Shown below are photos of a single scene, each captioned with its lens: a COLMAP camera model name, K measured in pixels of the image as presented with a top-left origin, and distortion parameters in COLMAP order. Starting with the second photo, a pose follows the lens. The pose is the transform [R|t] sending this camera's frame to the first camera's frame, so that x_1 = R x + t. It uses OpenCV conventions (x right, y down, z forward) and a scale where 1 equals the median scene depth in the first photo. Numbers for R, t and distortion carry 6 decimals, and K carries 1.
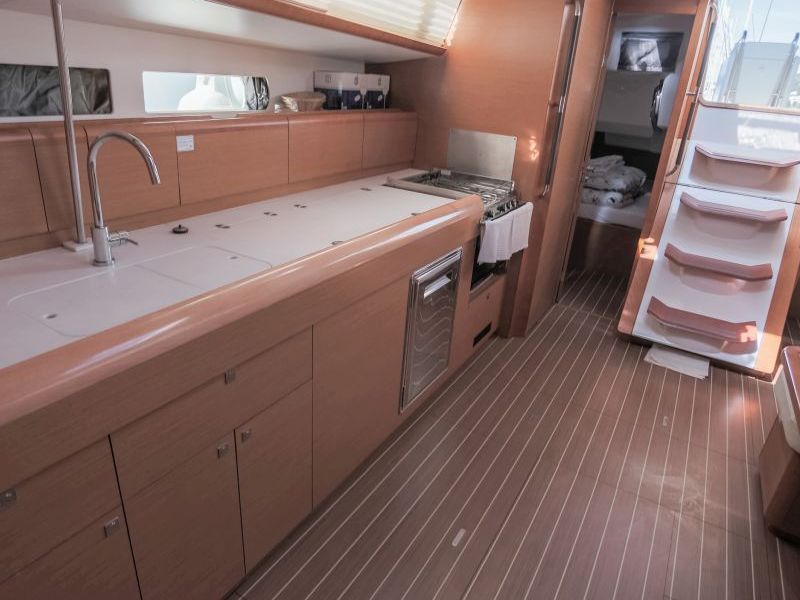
lens RADIAL K [[525.1, 0, 392.0], [0, 525.1, 298.1], [0, 0, 1]] dist [-0.073864, 0.030597]
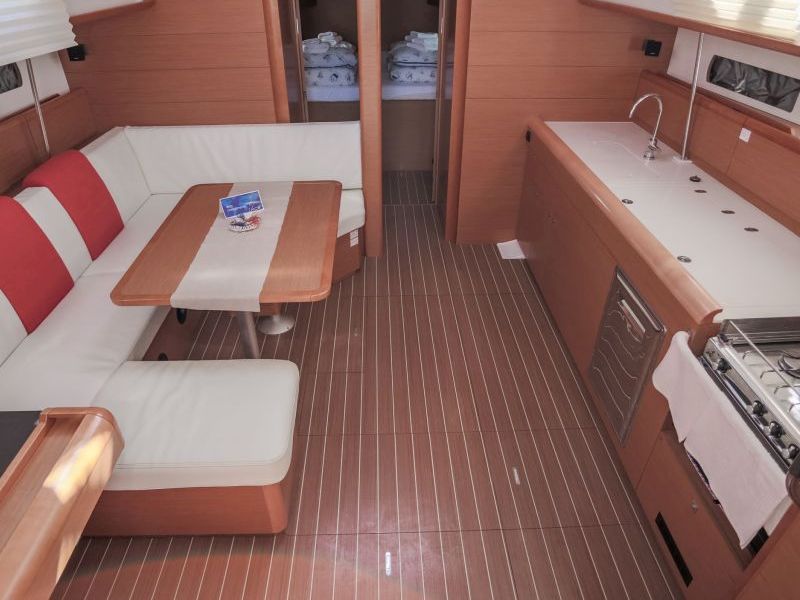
lens RADIAL K [[525.1, 0, 392.0], [0, 525.1, 298.1], [0, 0, 1]] dist [-0.073864, 0.030597]
pose [[-0.845361, 0.241691, -0.476393, 0.990663], [-0.258145, 0.595929, 0.760415, -0.720659], [0.467682, 0.765803, -0.441383, 1.301477]]
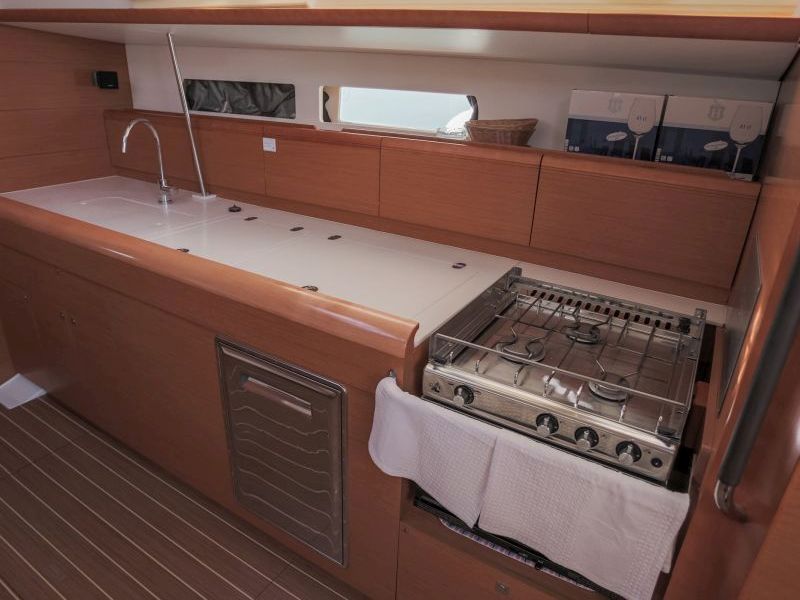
lens RADIAL K [[525.1, 0, 392.0], [0, 525.1, 298.1], [0, 0, 1]] dist [-0.073864, 0.030597]
pose [[-0.028195, 0.329131, -0.943863, 0.712407], [-0.426615, 0.849963, 0.309131, -0.426092], [0.903994, 0.411382, 0.116447, 1.099839]]
